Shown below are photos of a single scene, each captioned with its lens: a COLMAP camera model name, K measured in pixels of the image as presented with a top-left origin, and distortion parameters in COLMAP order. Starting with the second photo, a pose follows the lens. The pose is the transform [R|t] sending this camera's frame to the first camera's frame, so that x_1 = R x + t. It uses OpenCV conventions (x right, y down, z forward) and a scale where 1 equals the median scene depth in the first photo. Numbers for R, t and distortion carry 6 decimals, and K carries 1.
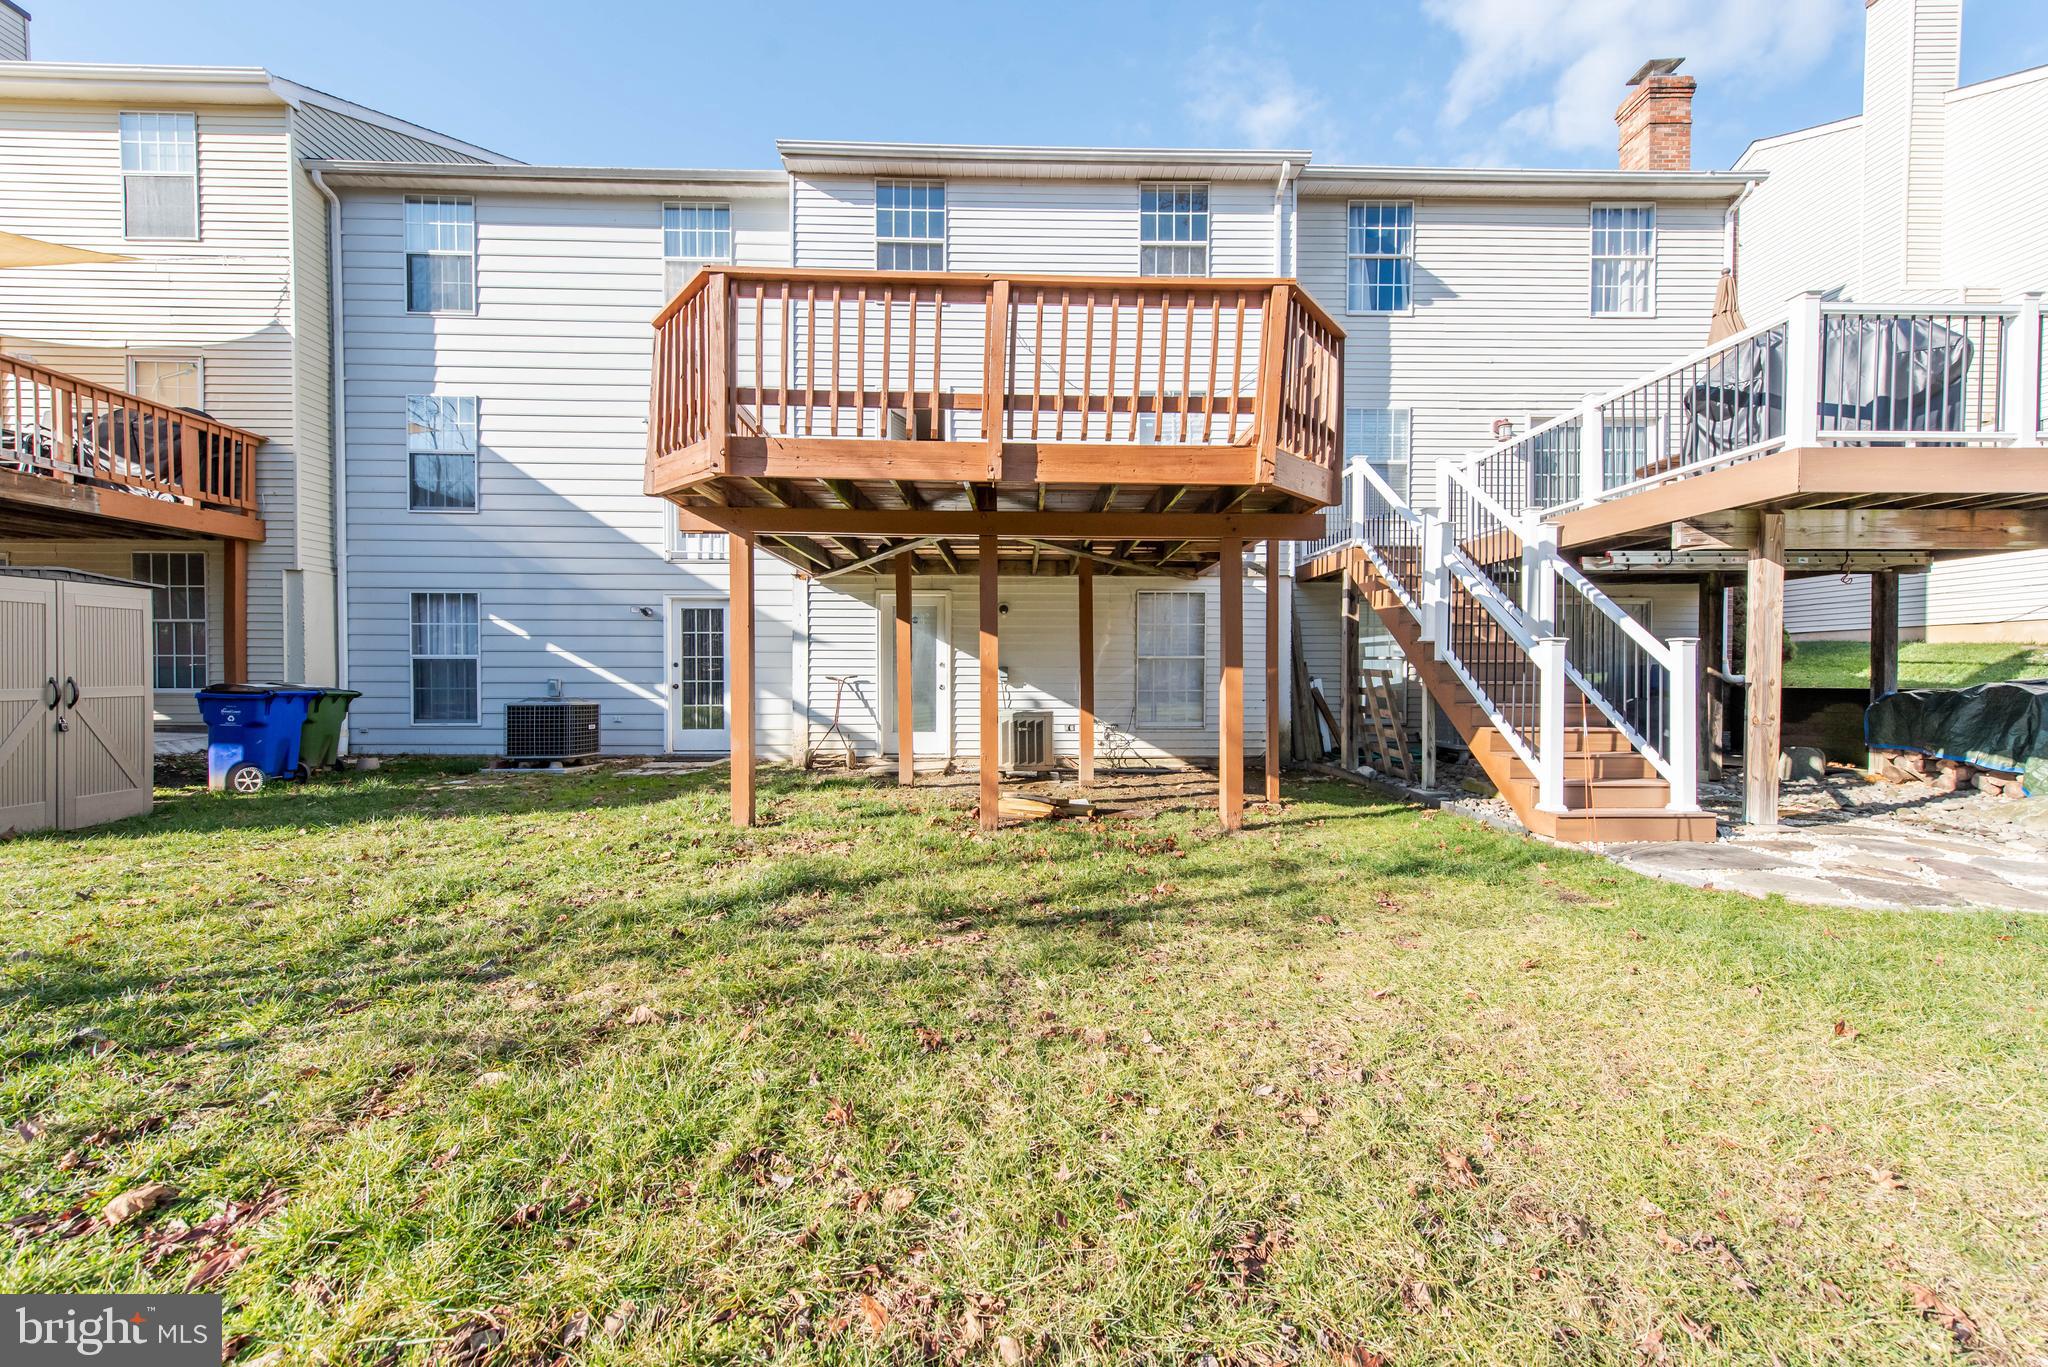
lens RADIAL K [[800.3, 0, 1032.0], [0, 800.3, 687.2], [0, 0, 1]] dist [0.016034, -0.003468]
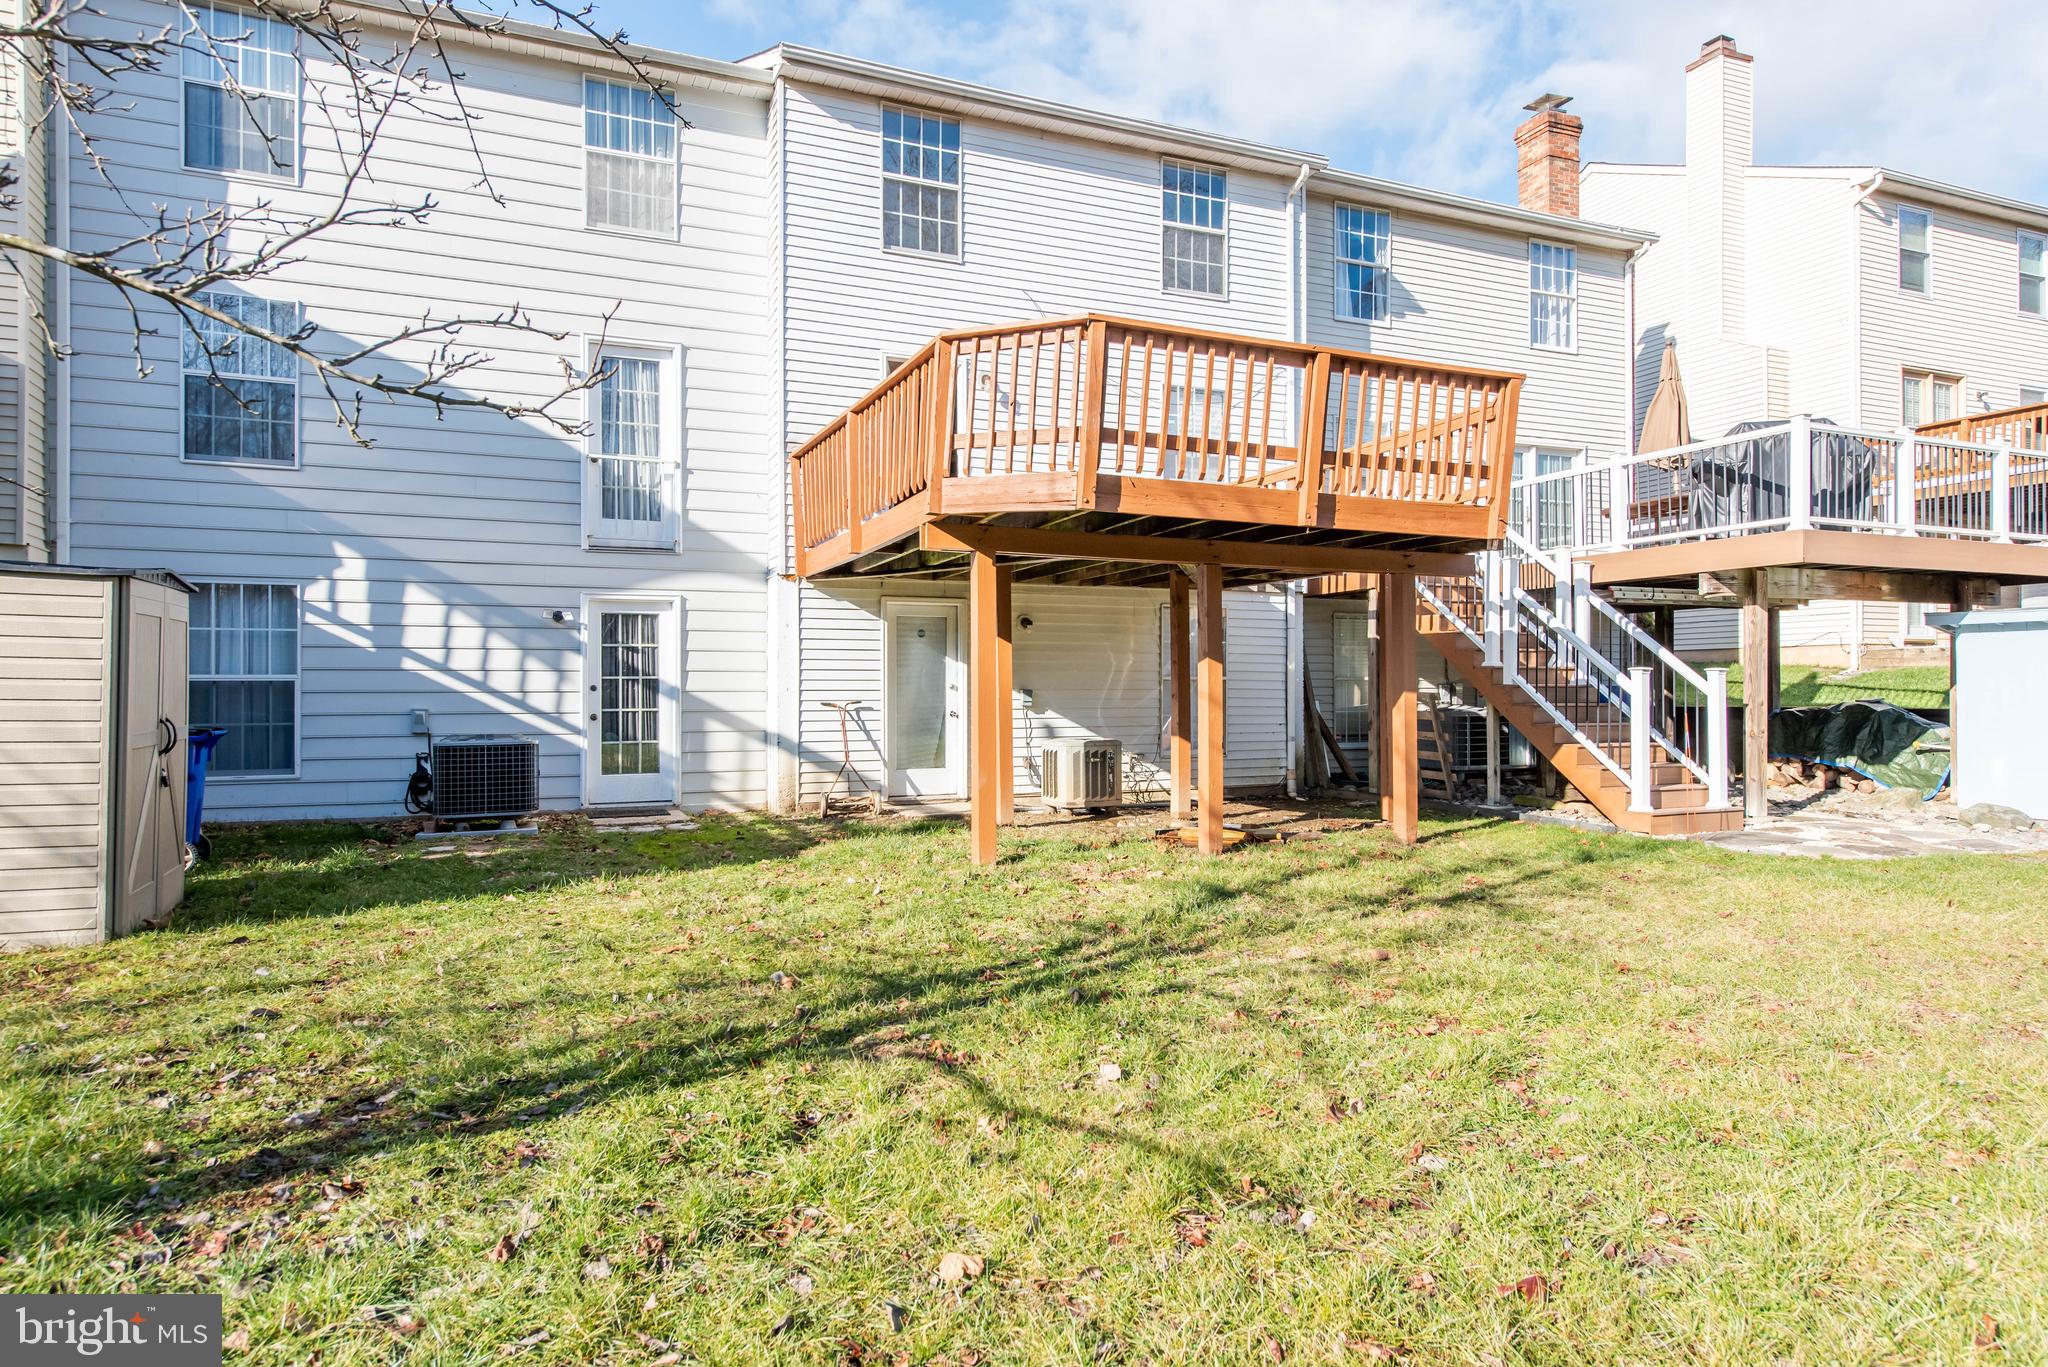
lens RADIAL K [[1217.9, 0, 1016.8], [0, 1217.9, 685.3], [0, 0, 1]] dist [0.015635, -0.002213]
pose [[0.928210, -0.002093, 0.372051, -0.533405], [0.009677, 0.999782, -0.018518, -0.006018], [-0.371931, 0.020789, 0.928028, -0.207510]]
